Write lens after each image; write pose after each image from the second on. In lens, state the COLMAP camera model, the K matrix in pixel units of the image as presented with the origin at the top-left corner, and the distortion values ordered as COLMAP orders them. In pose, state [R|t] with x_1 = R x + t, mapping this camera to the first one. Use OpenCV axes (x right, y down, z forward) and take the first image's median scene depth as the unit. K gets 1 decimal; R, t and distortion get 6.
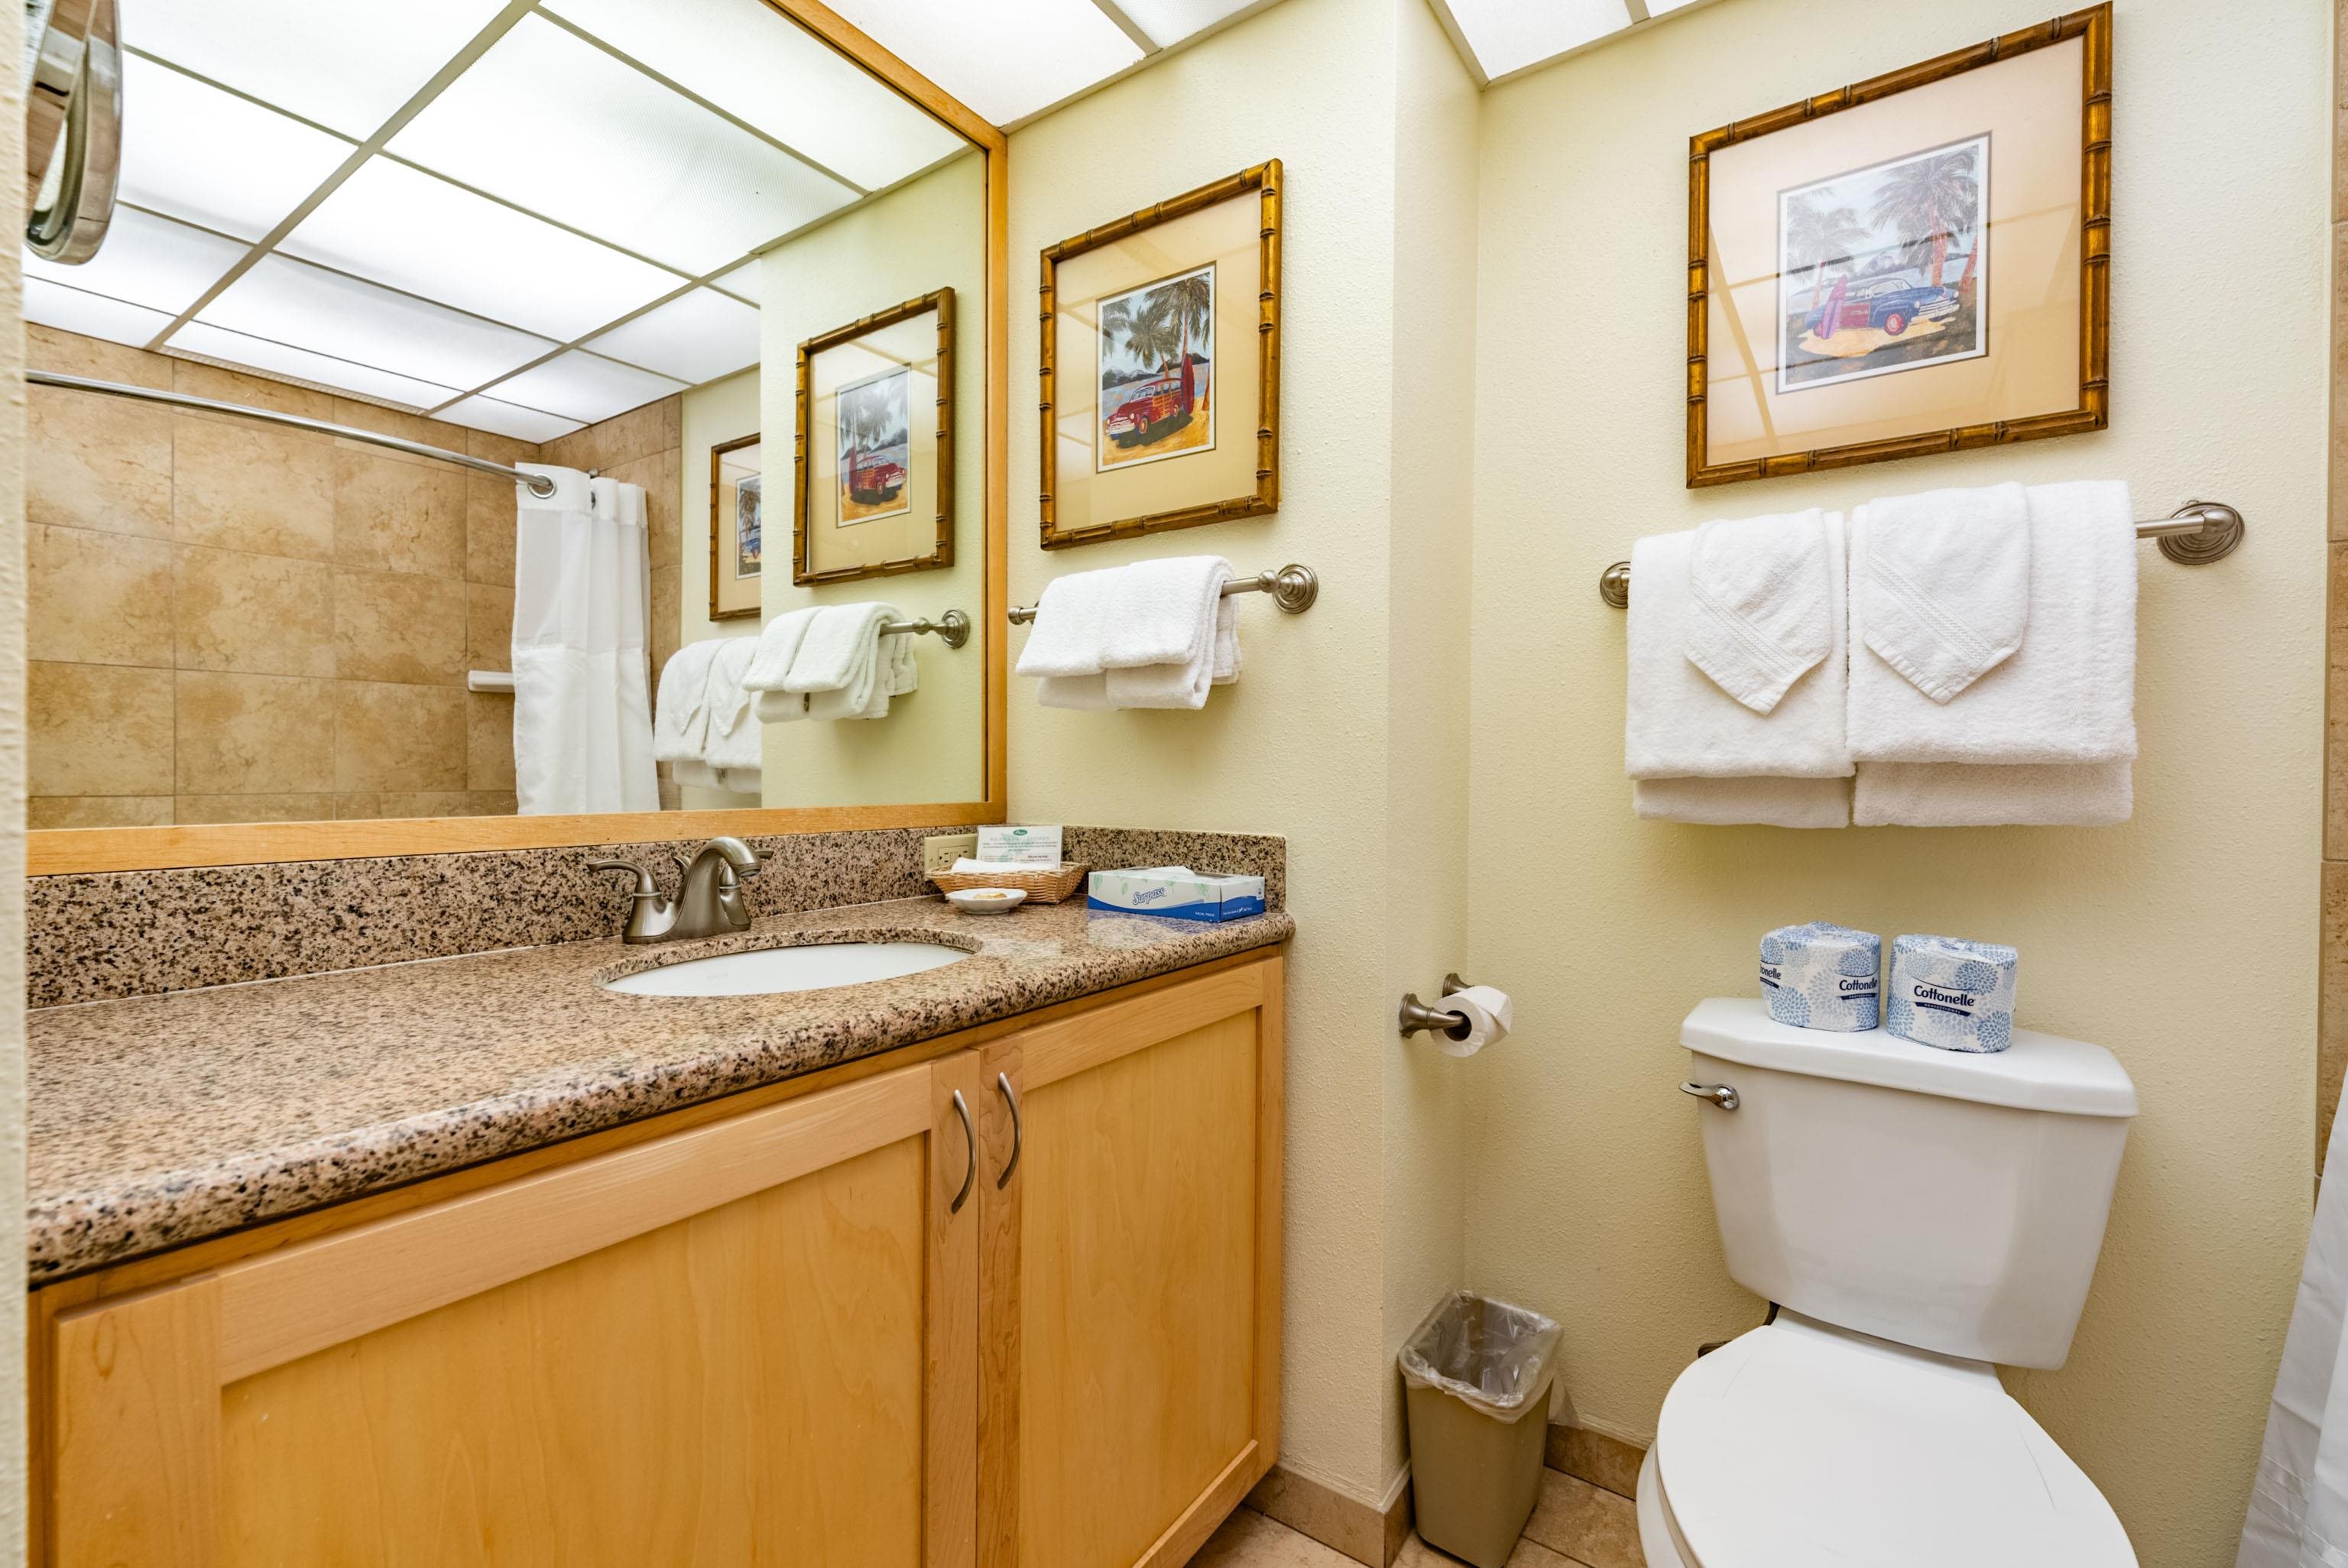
lens RADIAL K [[1024.3, 0, 1174.1], [0, 1024.3, 783.0], [0, 0, 1]] dist [0.004765, 0.000789]
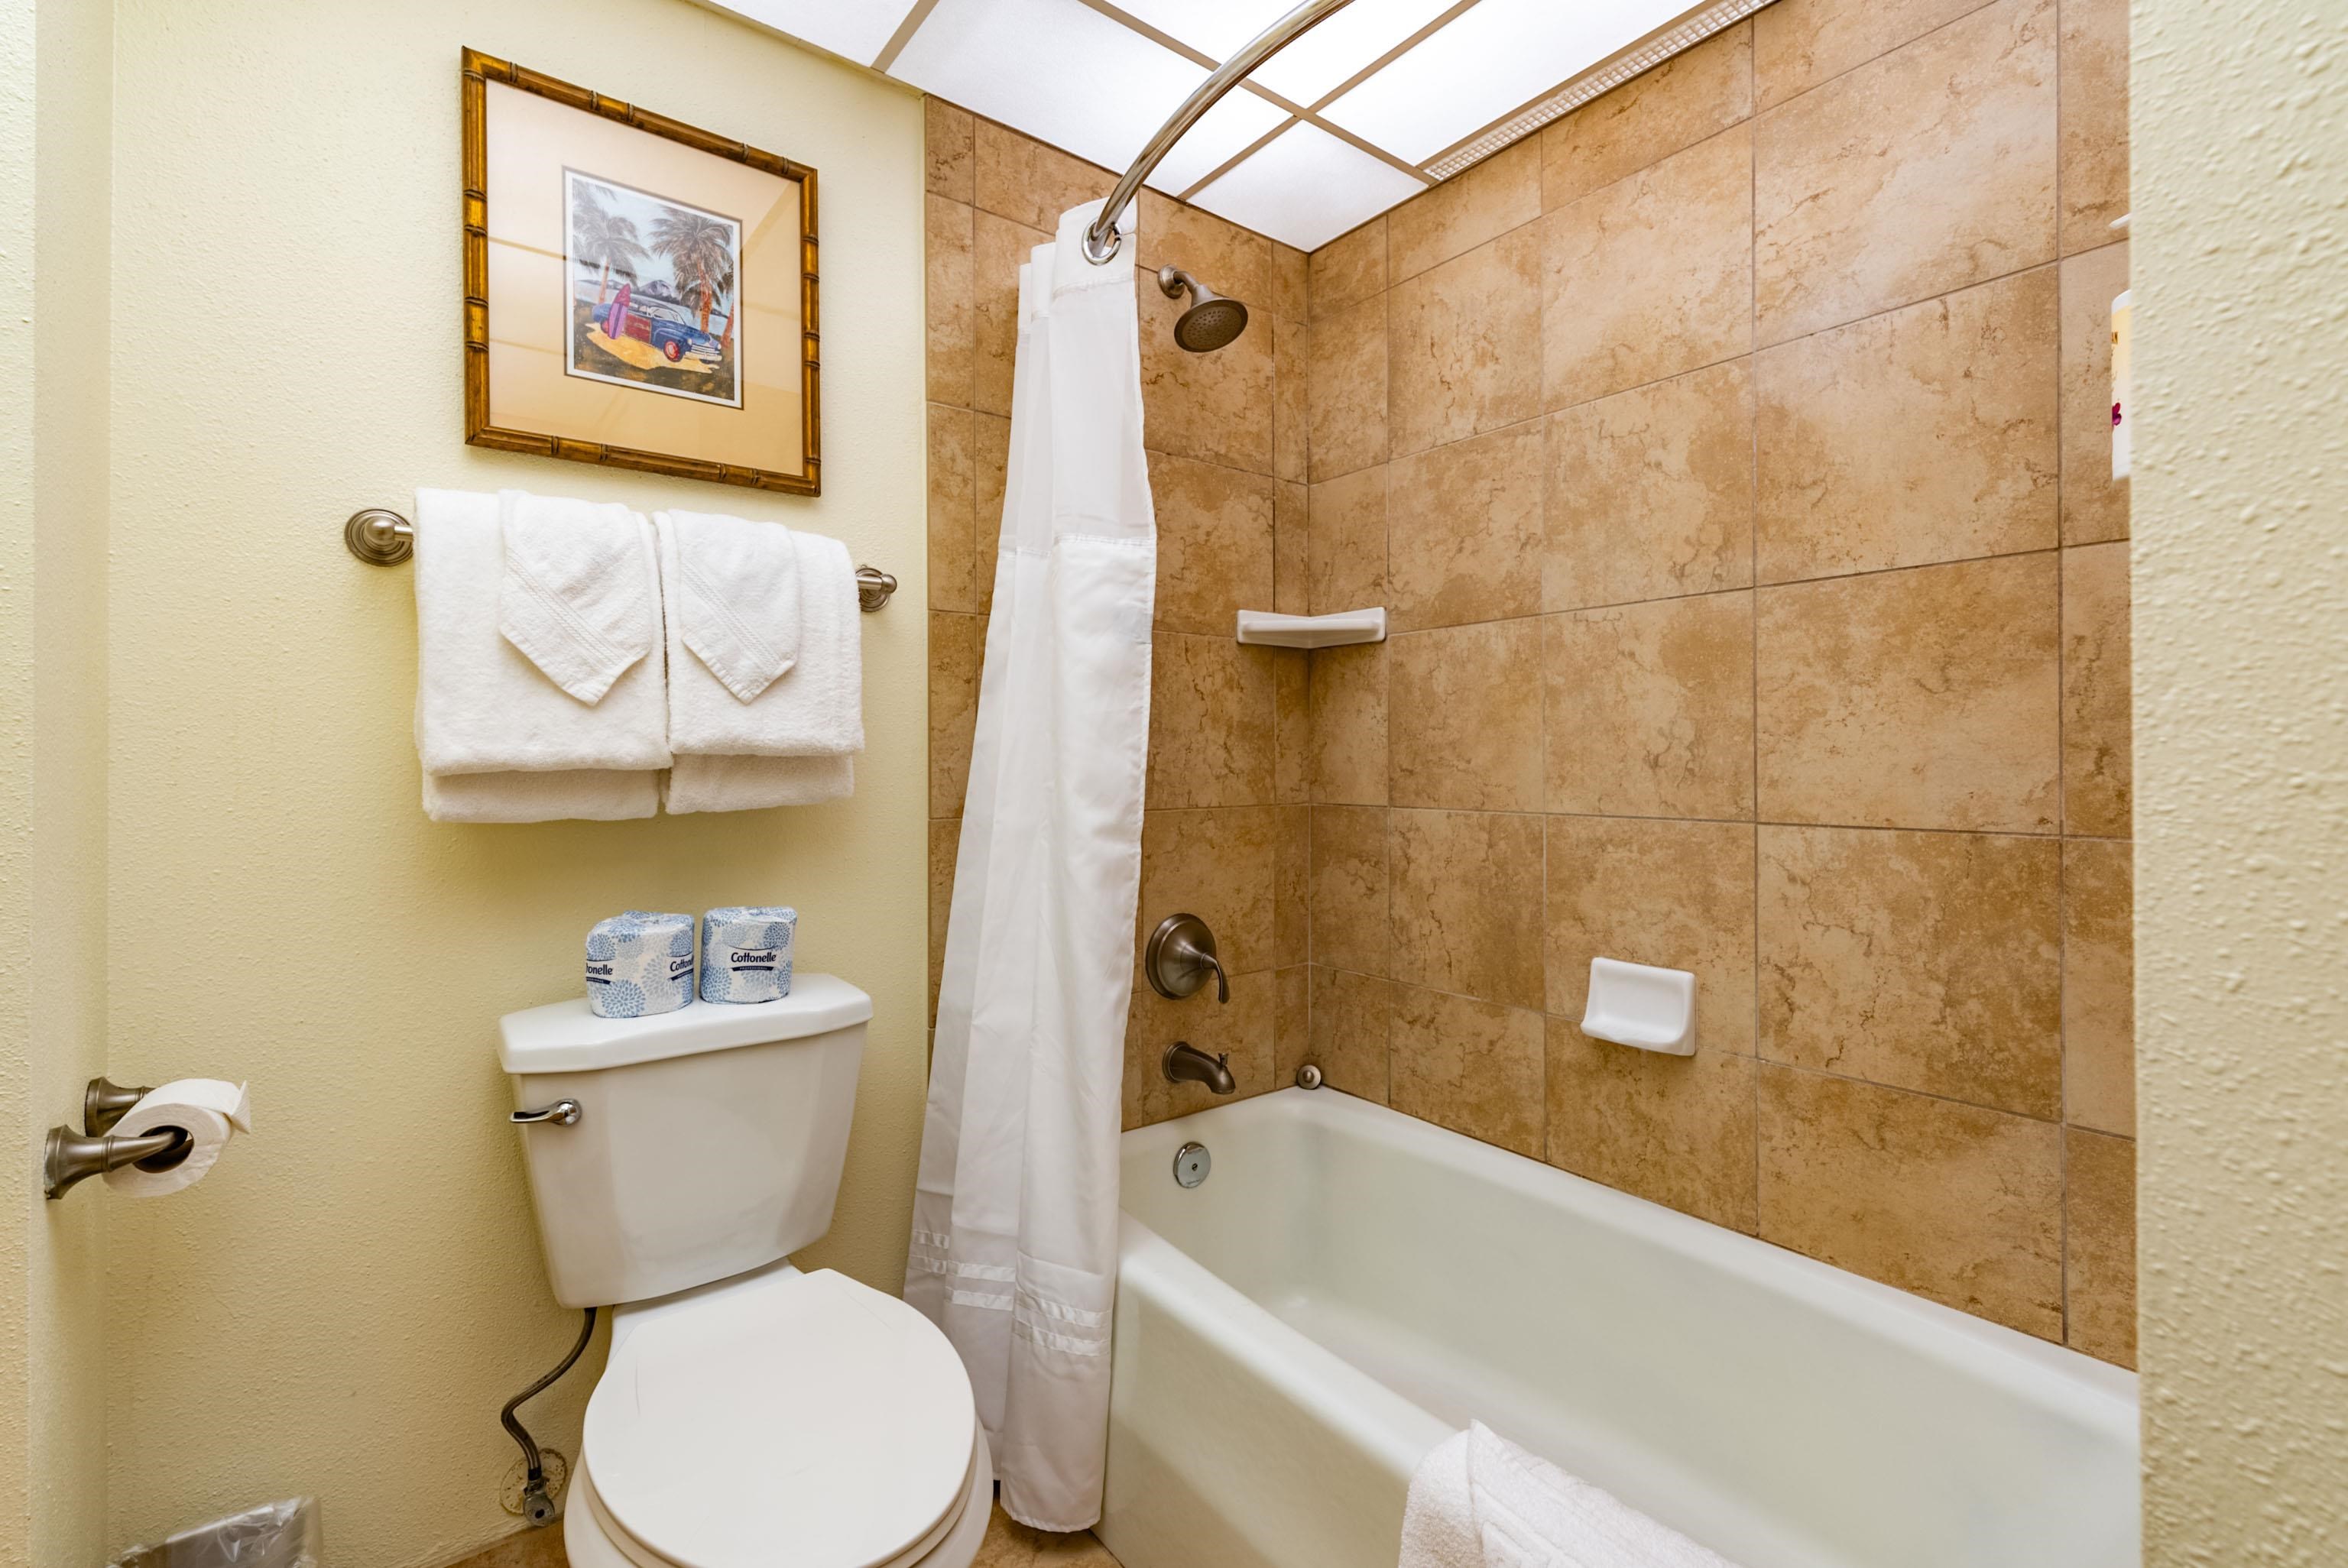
lens RADIAL K [[1024.3, 0, 1173.8], [0, 1024.3, 761.3], [0, 0, 1]] dist [0.004765, 0.000789]
pose [[0.296841, -0.007596, 0.954897, -0.188794], [0.017389, 0.999846, 0.002548, -0.006855], [-0.954769, 0.015849, 0.296927, 0.186523]]
